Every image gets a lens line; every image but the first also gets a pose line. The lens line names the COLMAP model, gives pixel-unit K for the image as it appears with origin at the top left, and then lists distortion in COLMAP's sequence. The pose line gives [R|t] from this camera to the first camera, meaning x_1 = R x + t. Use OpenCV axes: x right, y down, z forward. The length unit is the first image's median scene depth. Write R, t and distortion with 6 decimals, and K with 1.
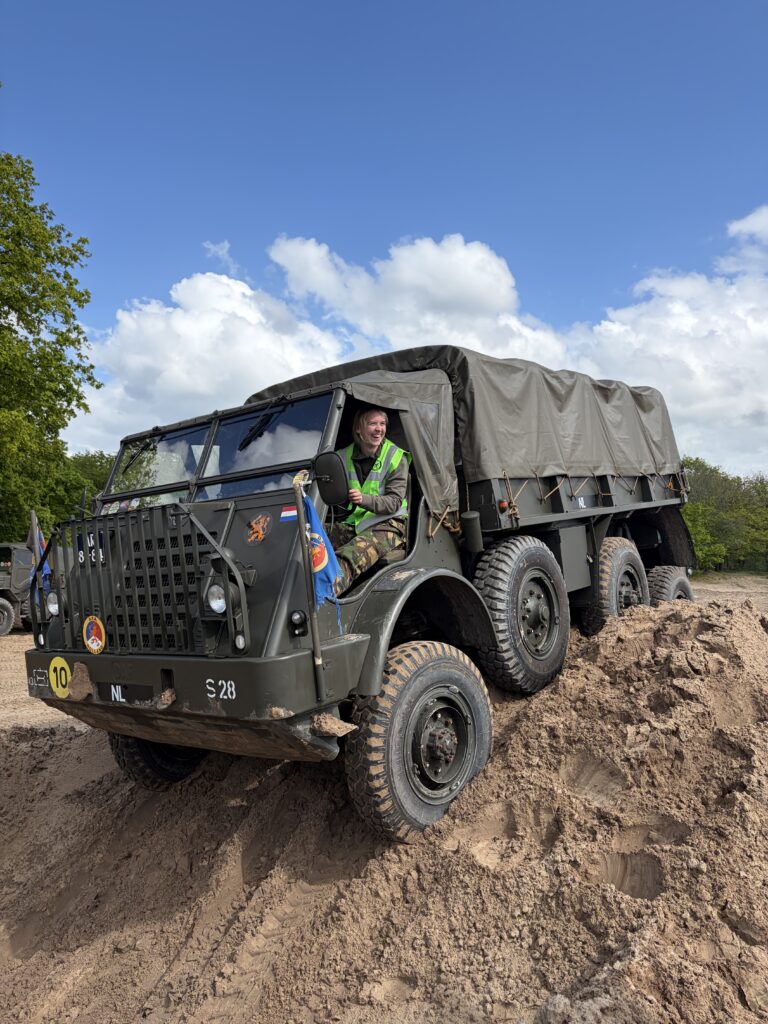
lens RADIAL K [[776.8, 0, 385.2], [0, 776.8, 514.8], [0, 0, 1]] dist [0.021308, -0.008035]
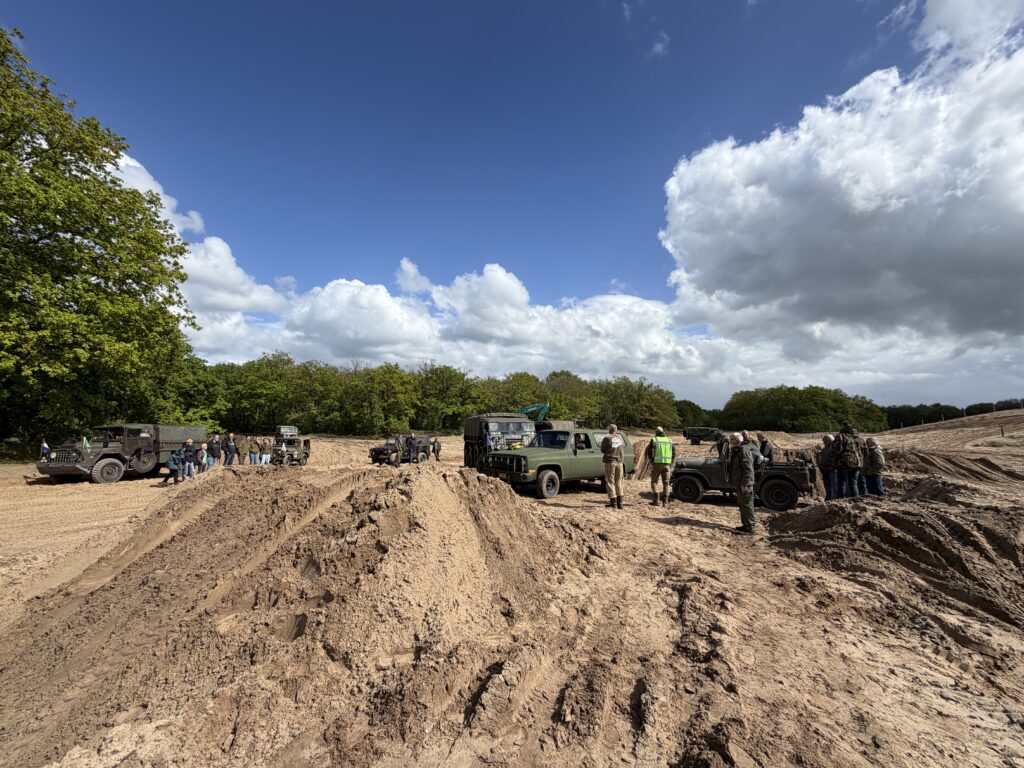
lens RADIAL K [[414.7, 0, 511.7], [0, 414.7, 381.2], [0, 0, 1]] dist [-0.000613, 0.000091]
pose [[0.974800, 0.002955, 0.223060, 0.479799], [0.005985, 0.999206, -0.039392, -0.068575], [-0.222999, 0.039734, 0.974008, -0.085753]]
